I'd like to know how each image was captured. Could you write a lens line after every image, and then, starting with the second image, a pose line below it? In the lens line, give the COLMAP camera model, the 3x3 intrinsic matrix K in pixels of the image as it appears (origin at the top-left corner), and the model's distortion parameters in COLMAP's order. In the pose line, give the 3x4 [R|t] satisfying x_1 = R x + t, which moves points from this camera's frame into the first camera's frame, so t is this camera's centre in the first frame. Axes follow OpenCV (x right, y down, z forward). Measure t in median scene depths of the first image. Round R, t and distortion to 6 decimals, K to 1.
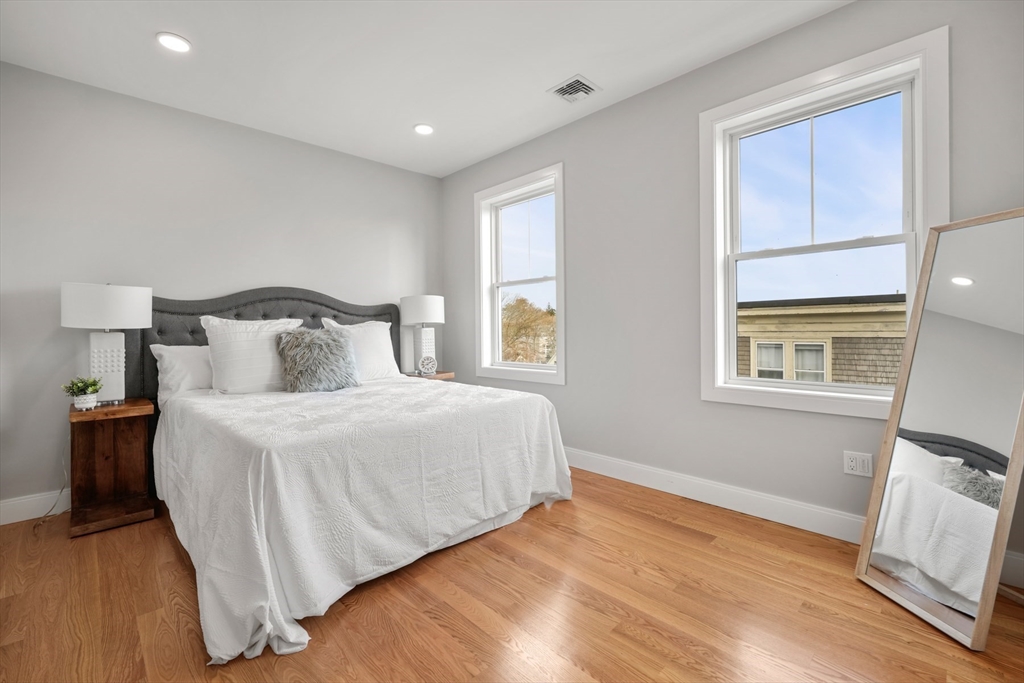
lens RADIAL K [[434.6, 0, 515.6], [0, 434.6, 323.7], [0, 0, 1]] dist [-0.005651, 0.002469]
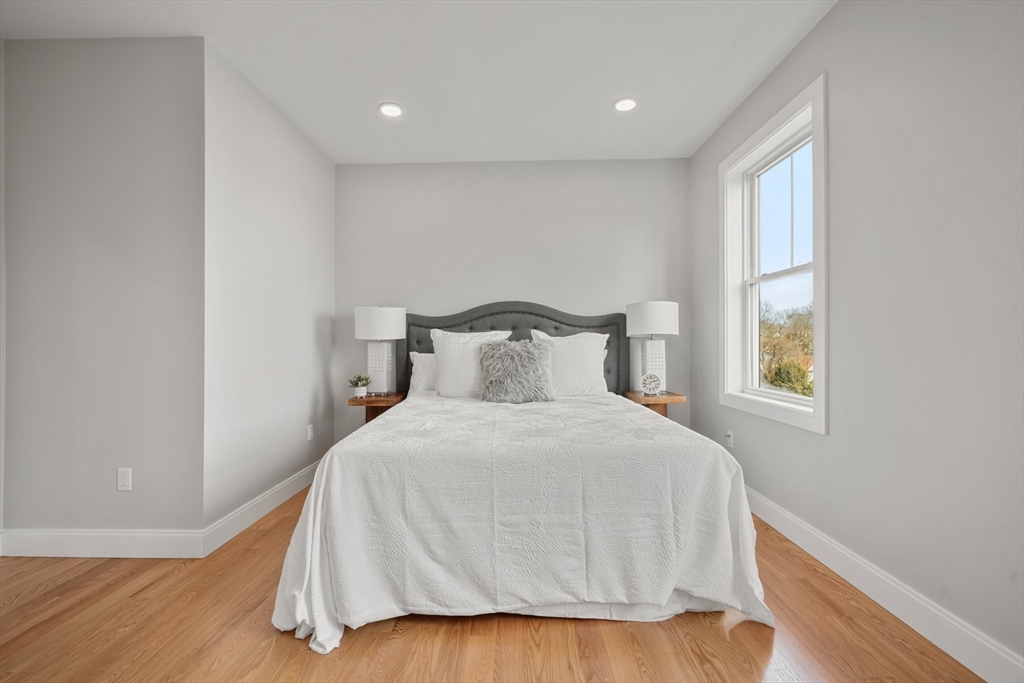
lens RADIAL K [[434.6, 0, 513.2], [0, 434.6, 337.3], [0, 0, 1]] dist [-0.005651, 0.002469]
pose [[0.704912, 0.002288, -0.709291, 0.263743], [0.001185, 0.999990, 0.004404, -0.000189], [0.709293, -0.003945, 0.704902, 0.286156]]
